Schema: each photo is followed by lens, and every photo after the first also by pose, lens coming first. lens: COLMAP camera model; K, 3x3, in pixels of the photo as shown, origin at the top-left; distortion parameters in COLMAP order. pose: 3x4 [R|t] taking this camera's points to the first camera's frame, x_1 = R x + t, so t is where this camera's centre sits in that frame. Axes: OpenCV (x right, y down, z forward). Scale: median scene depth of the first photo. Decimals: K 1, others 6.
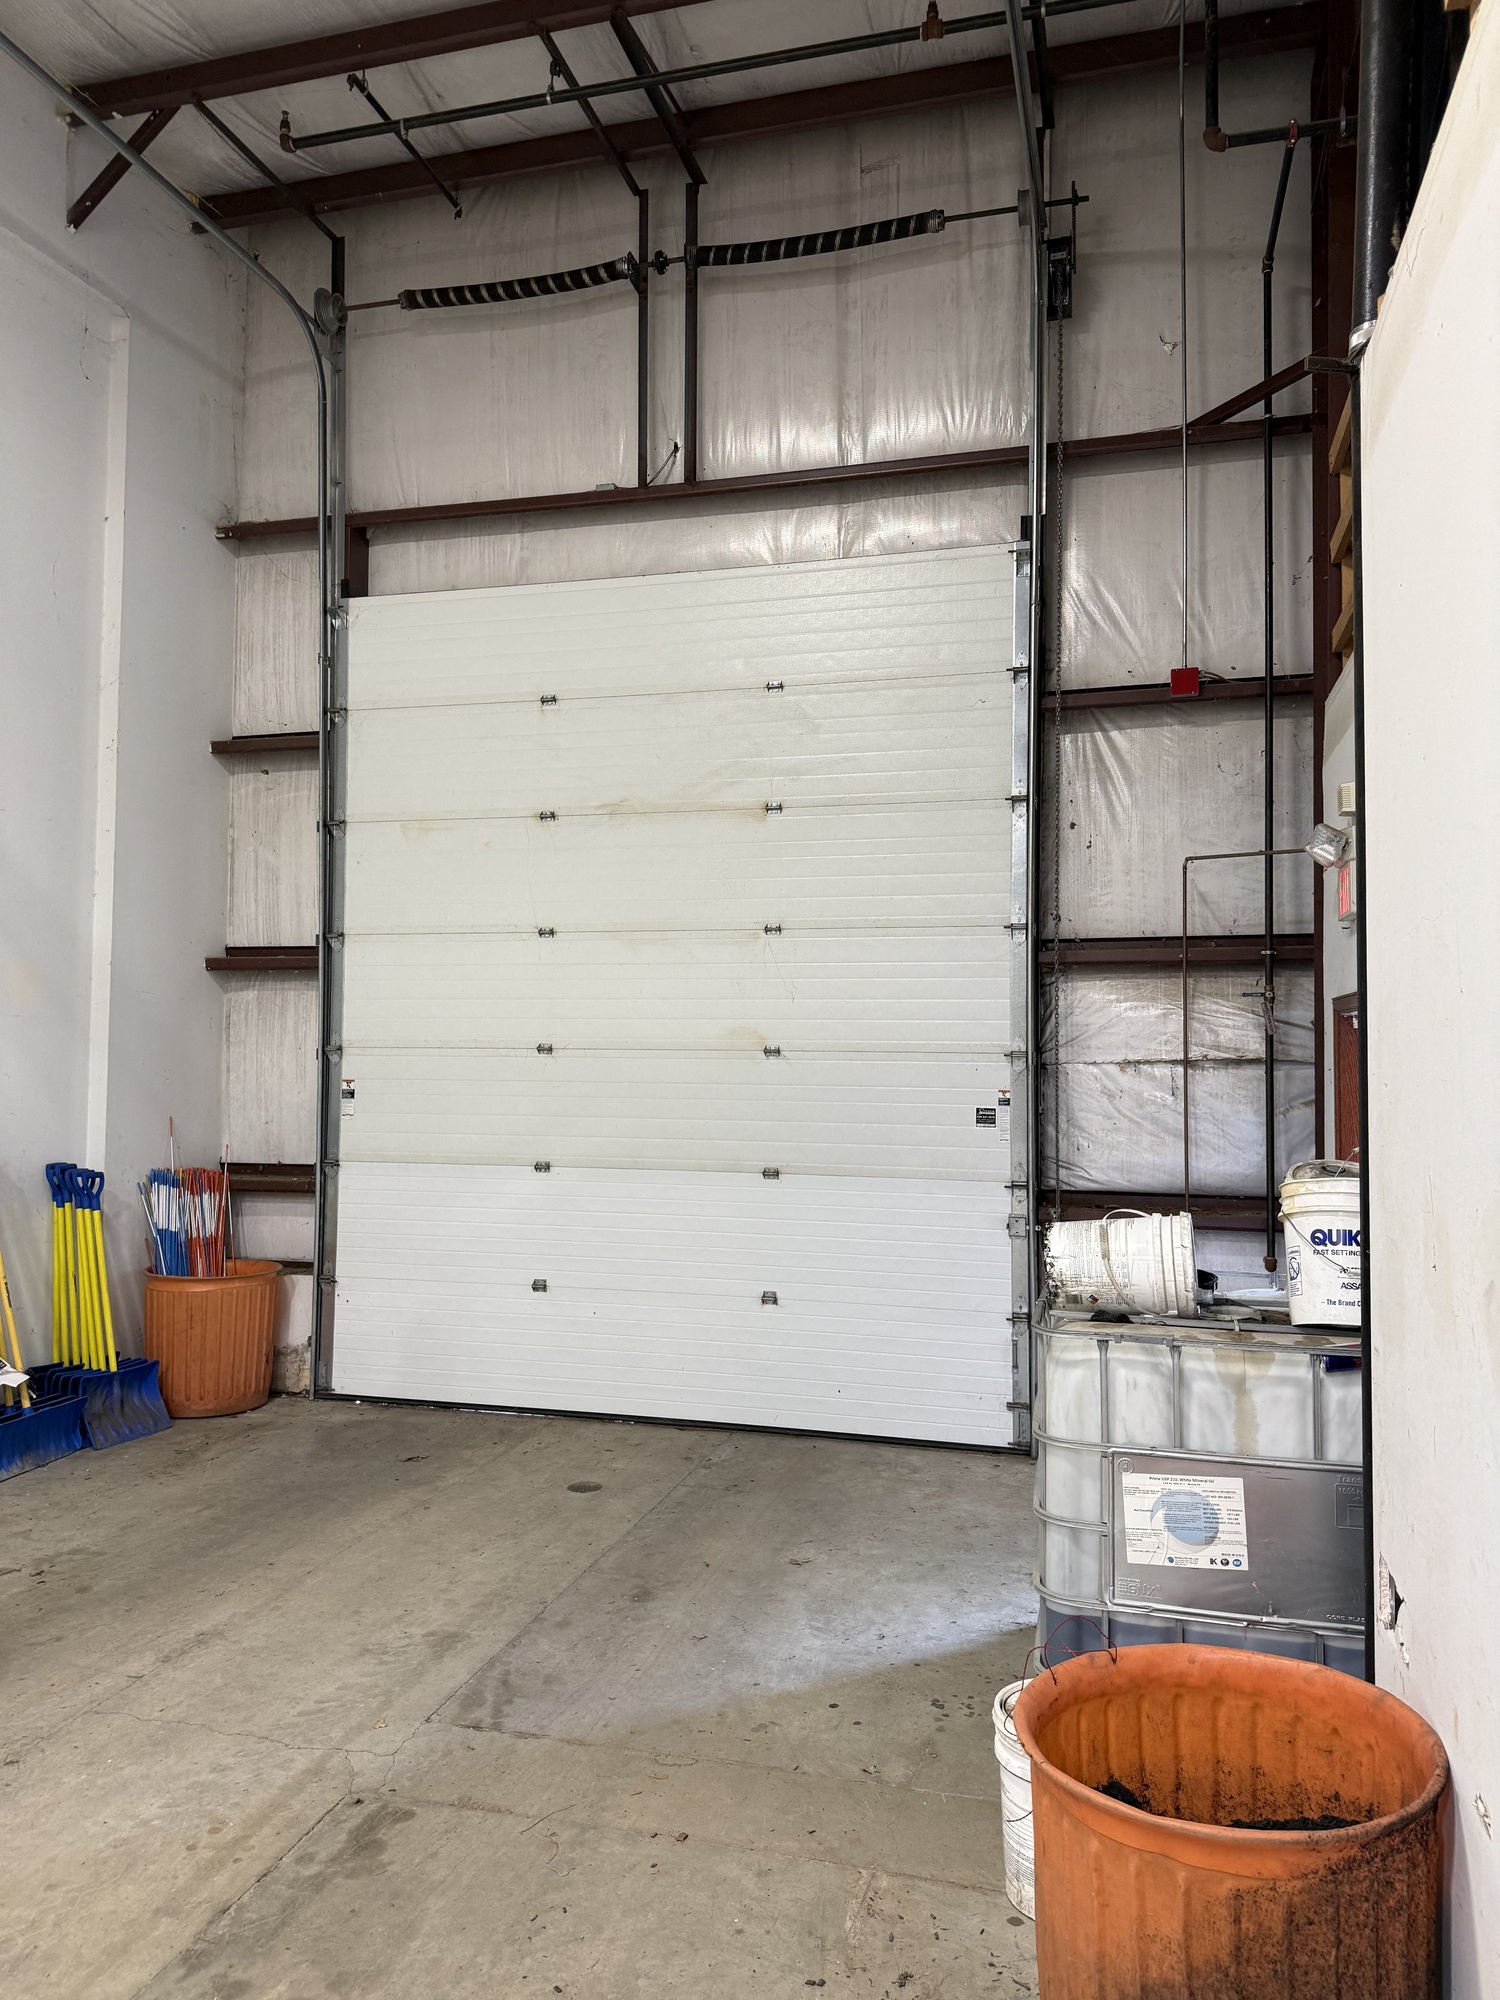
lens RADIAL K [[1406.0, 0, 760.0], [0, 1406.0, 992.4], [0, 0, 1]] dist [0.068753, -0.107103]
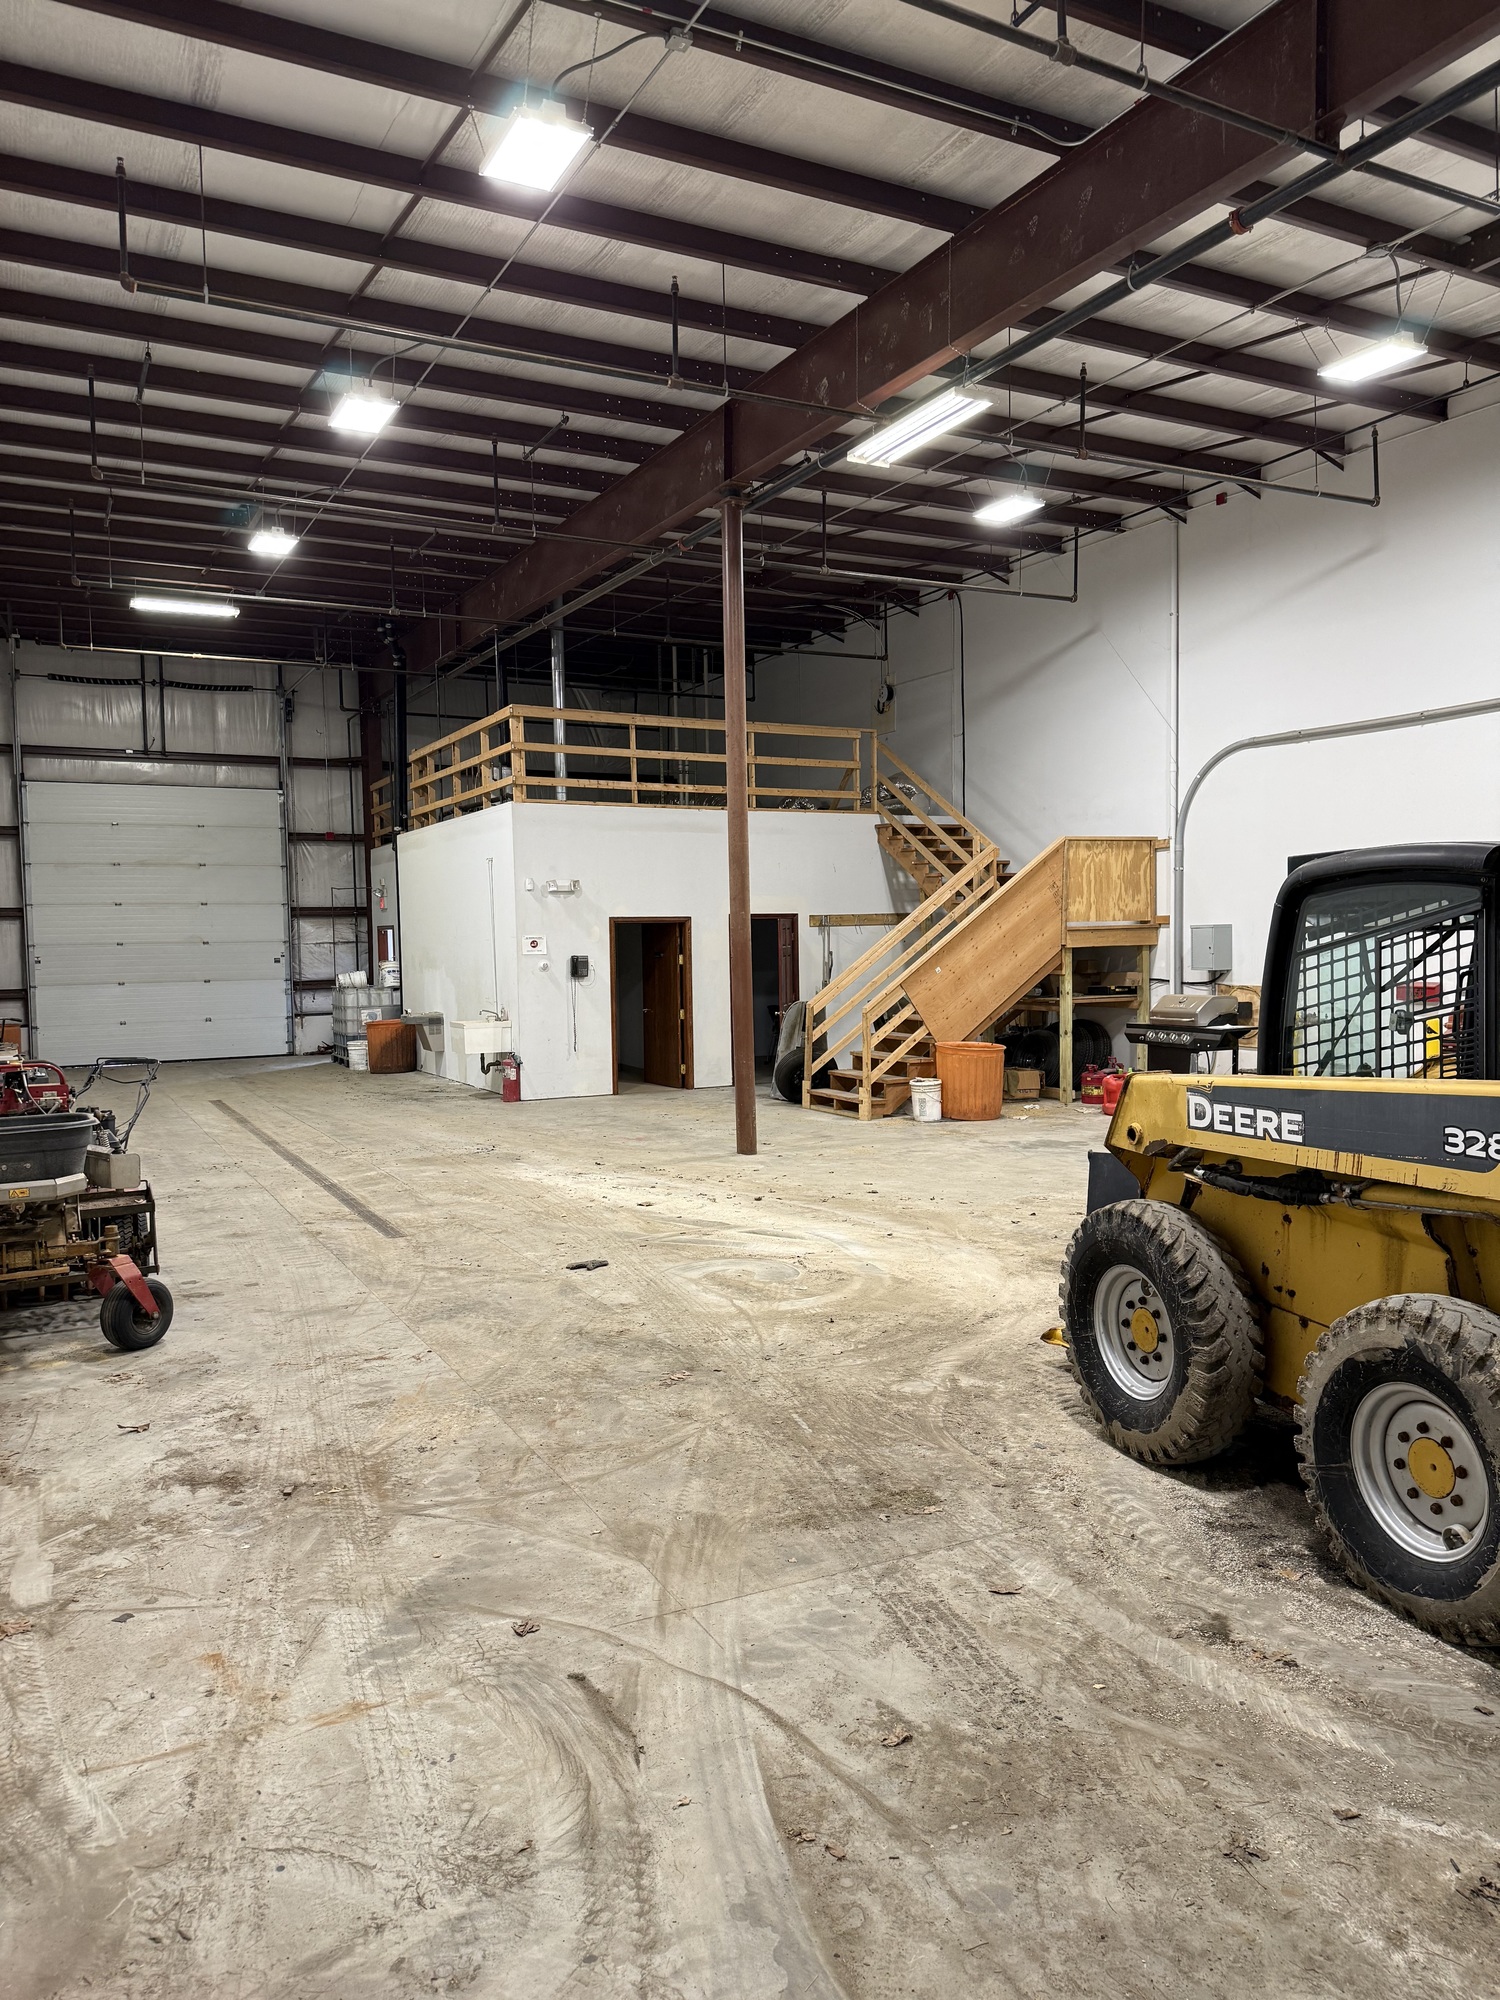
lens RADIAL K [[1406.0, 0, 760.0], [0, 1406.0, 992.4], [0, 0, 1]] dist [0.068753, -0.107103]
pose [[0.735720, -0.045771, 0.675737, -1.271682], [-0.001148, 0.997628, 0.068824, -0.069660], [-0.677285, -0.051411, 0.733923, -2.260447]]
